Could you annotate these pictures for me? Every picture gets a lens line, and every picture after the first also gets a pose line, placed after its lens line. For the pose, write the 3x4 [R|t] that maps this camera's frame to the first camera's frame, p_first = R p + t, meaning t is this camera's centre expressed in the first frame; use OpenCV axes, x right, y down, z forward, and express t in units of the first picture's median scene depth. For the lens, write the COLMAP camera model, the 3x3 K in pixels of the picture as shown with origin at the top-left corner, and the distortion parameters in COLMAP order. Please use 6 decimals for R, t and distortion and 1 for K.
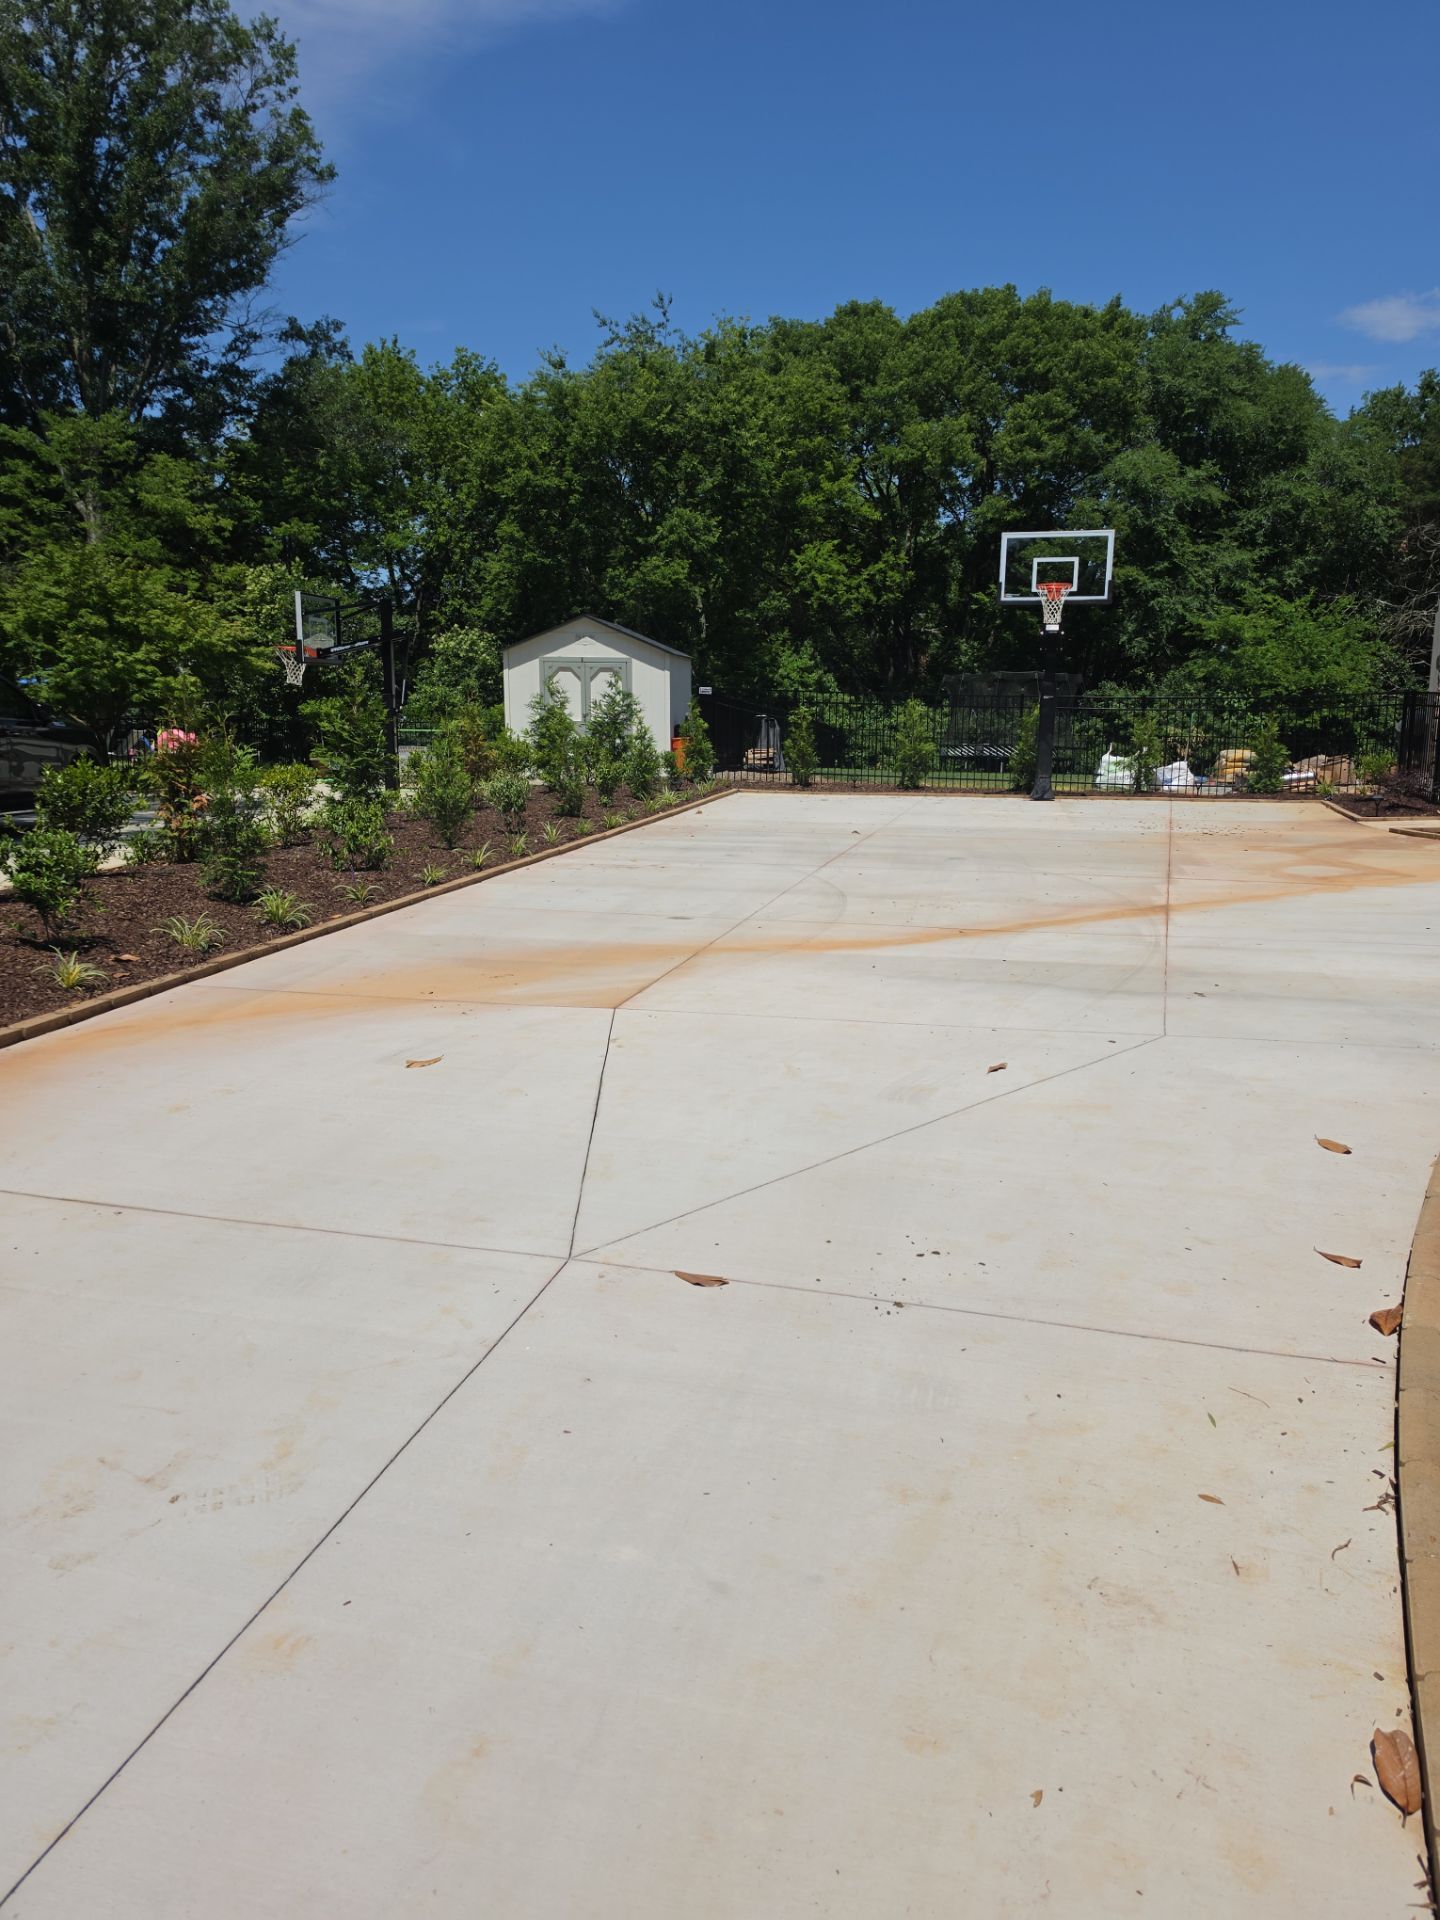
lens RADIAL K [[1393.7, 0, 720.5], [0, 1393.7, 917.5], [0, 0, 1]] dist [0.100046, -0.153061]
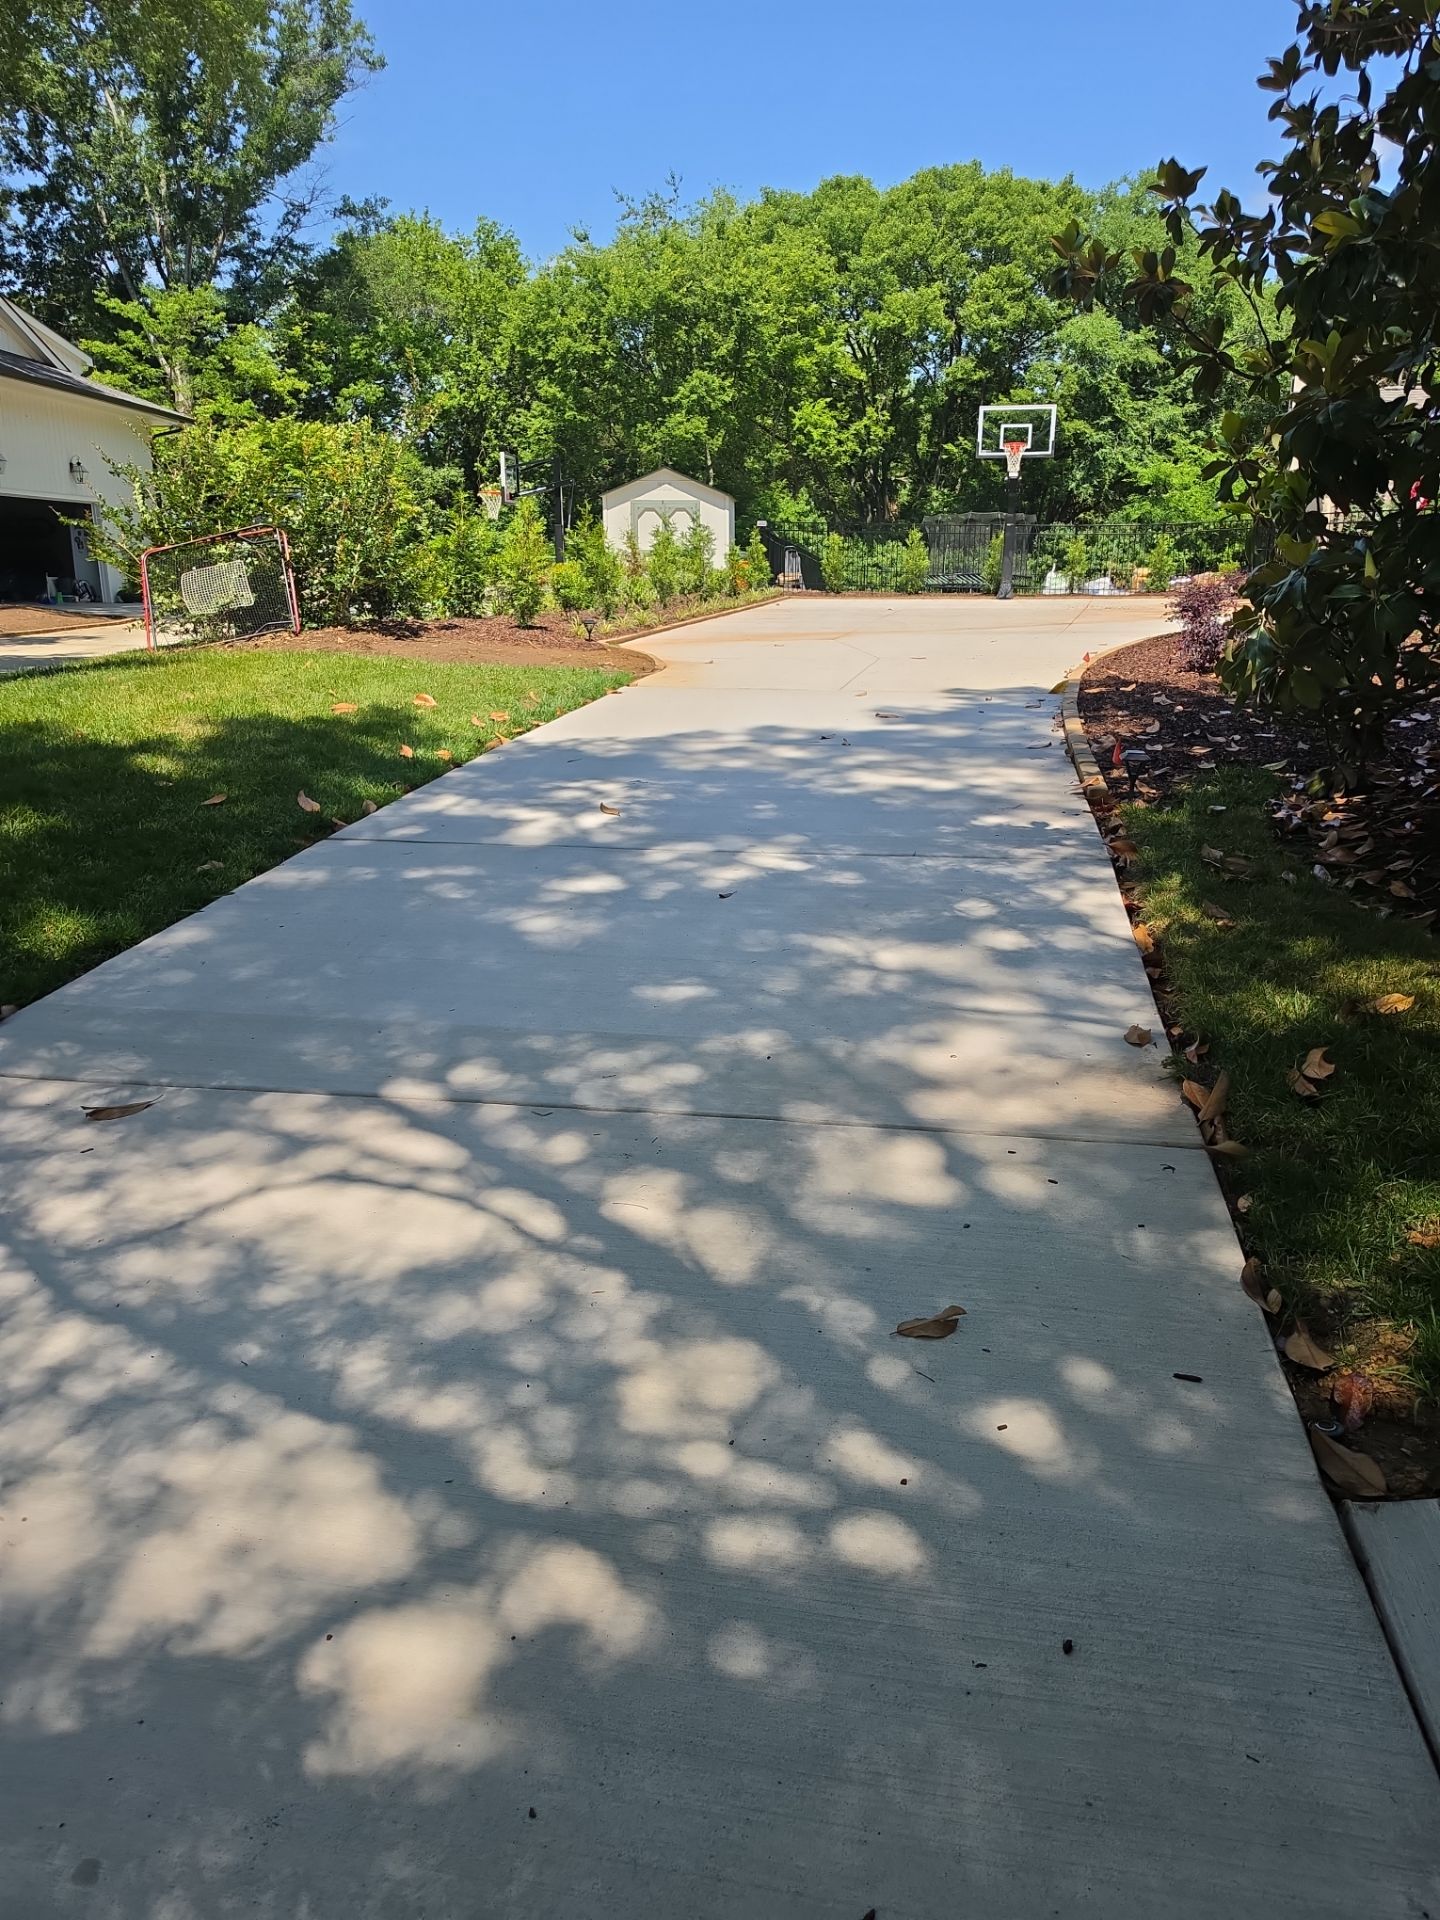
lens RADIAL K [[1422.8, 0, 720.0], [0, 1422.8, 960.0], [0, 0, 1]] dist [0.052450, -0.074917]
pose [[0.999279, -0.016397, 0.034255, -0.053796], [0.012139, 0.992577, 0.121009, 0.046770], [-0.035985, -0.120506, 0.992060, -0.221428]]
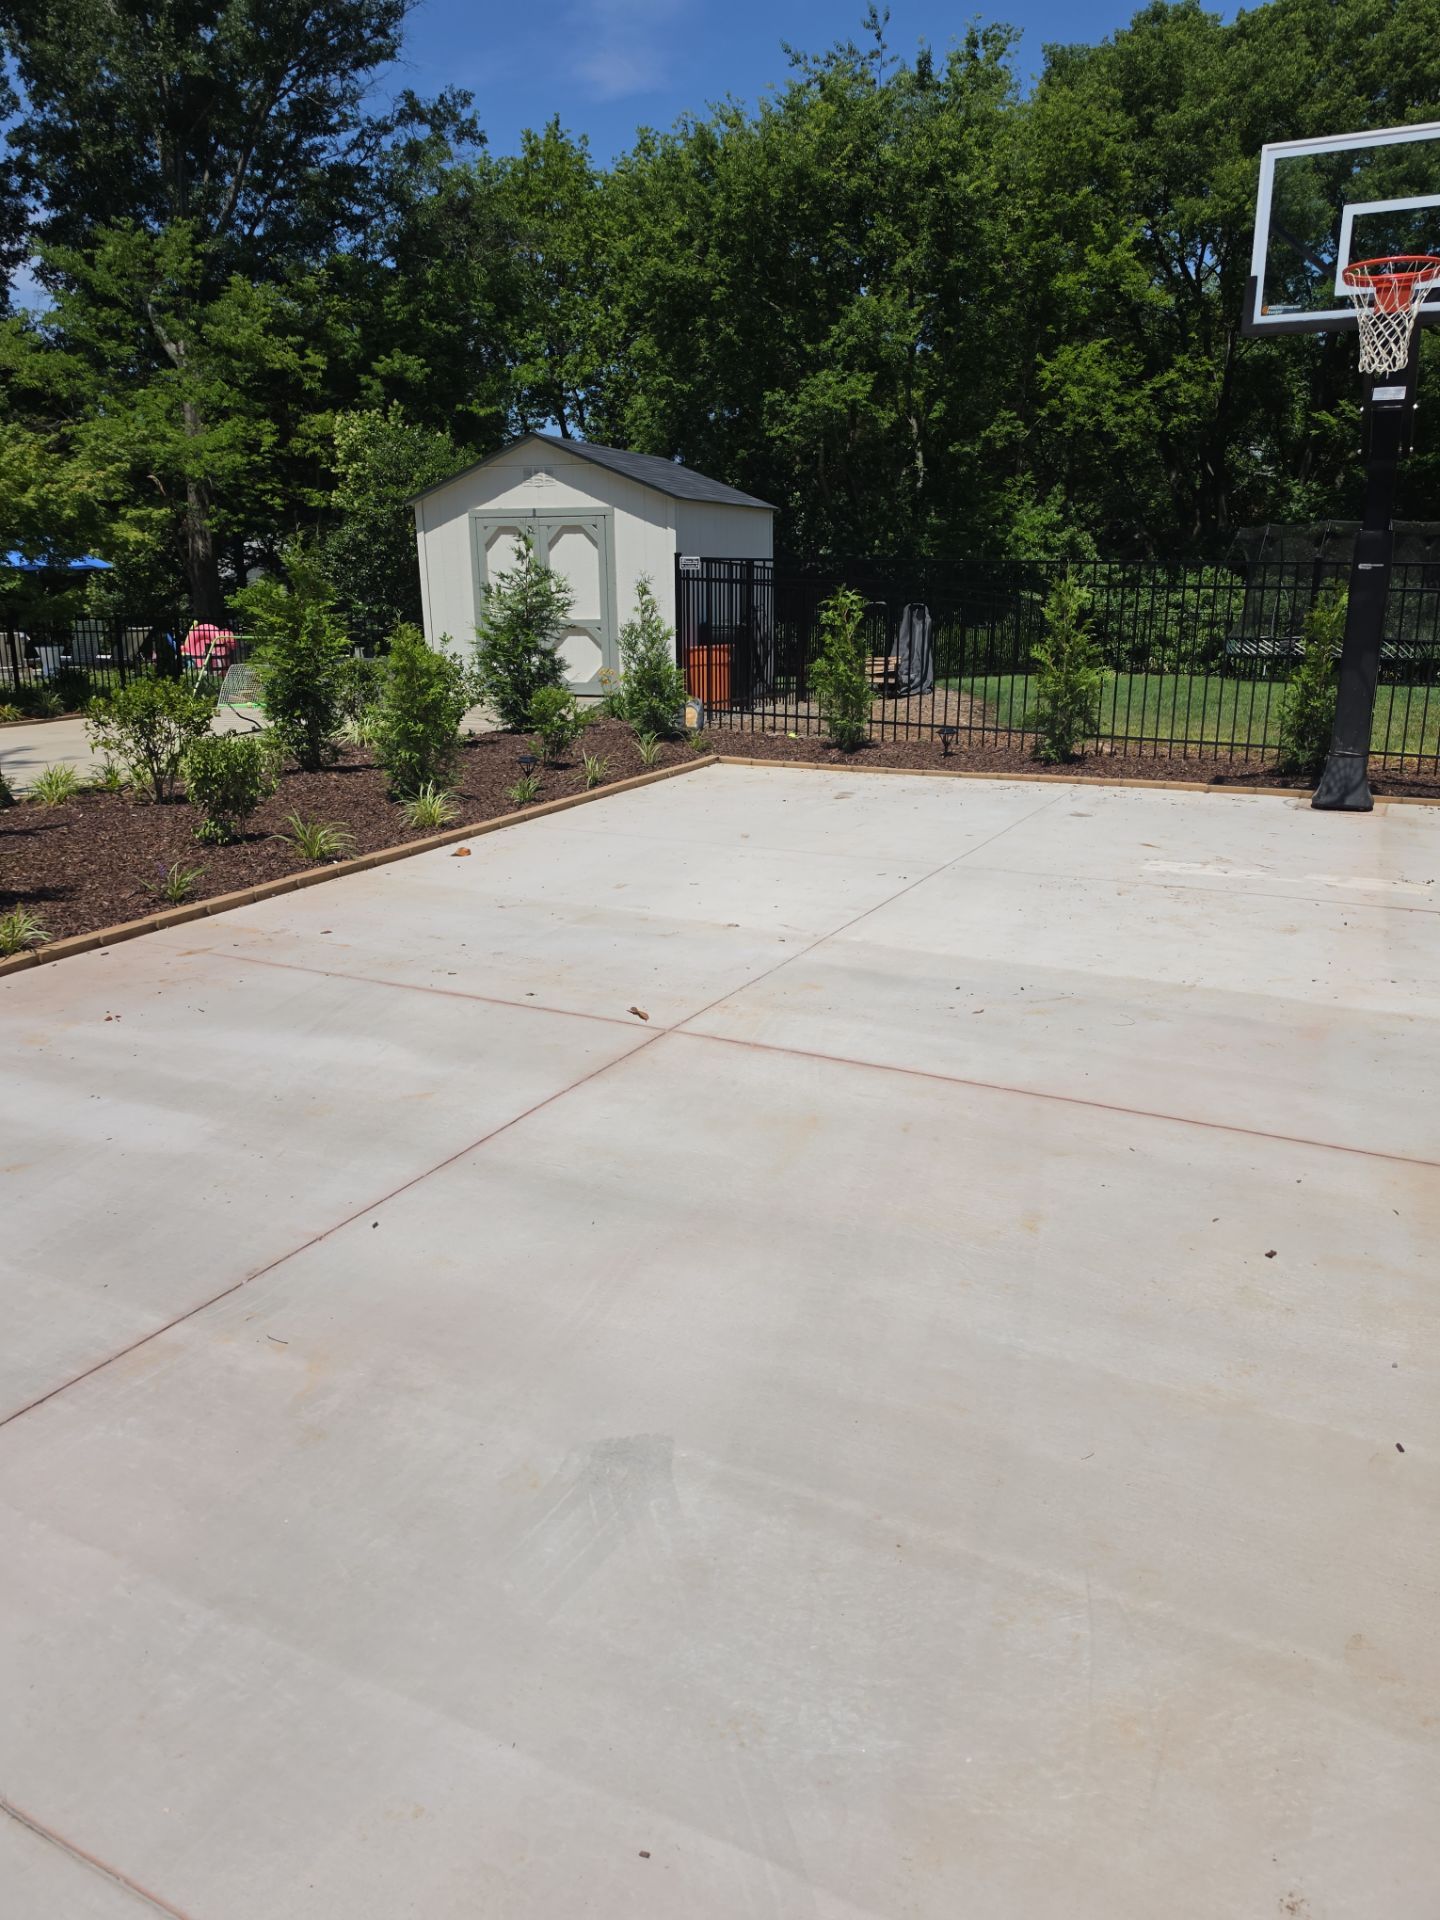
lens RADIAL K [[1392.2, 0, 709.6], [0, 1392.2, 943.0], [0, 0, 1]] dist [0.004206, -0.008791]
pose [[0.971992, 0.043599, -0.230935, 0.063026], [-0.018489, 0.993782, 0.109799, -0.038590], [0.234286, -0.102454, 0.966754, 0.237965]]
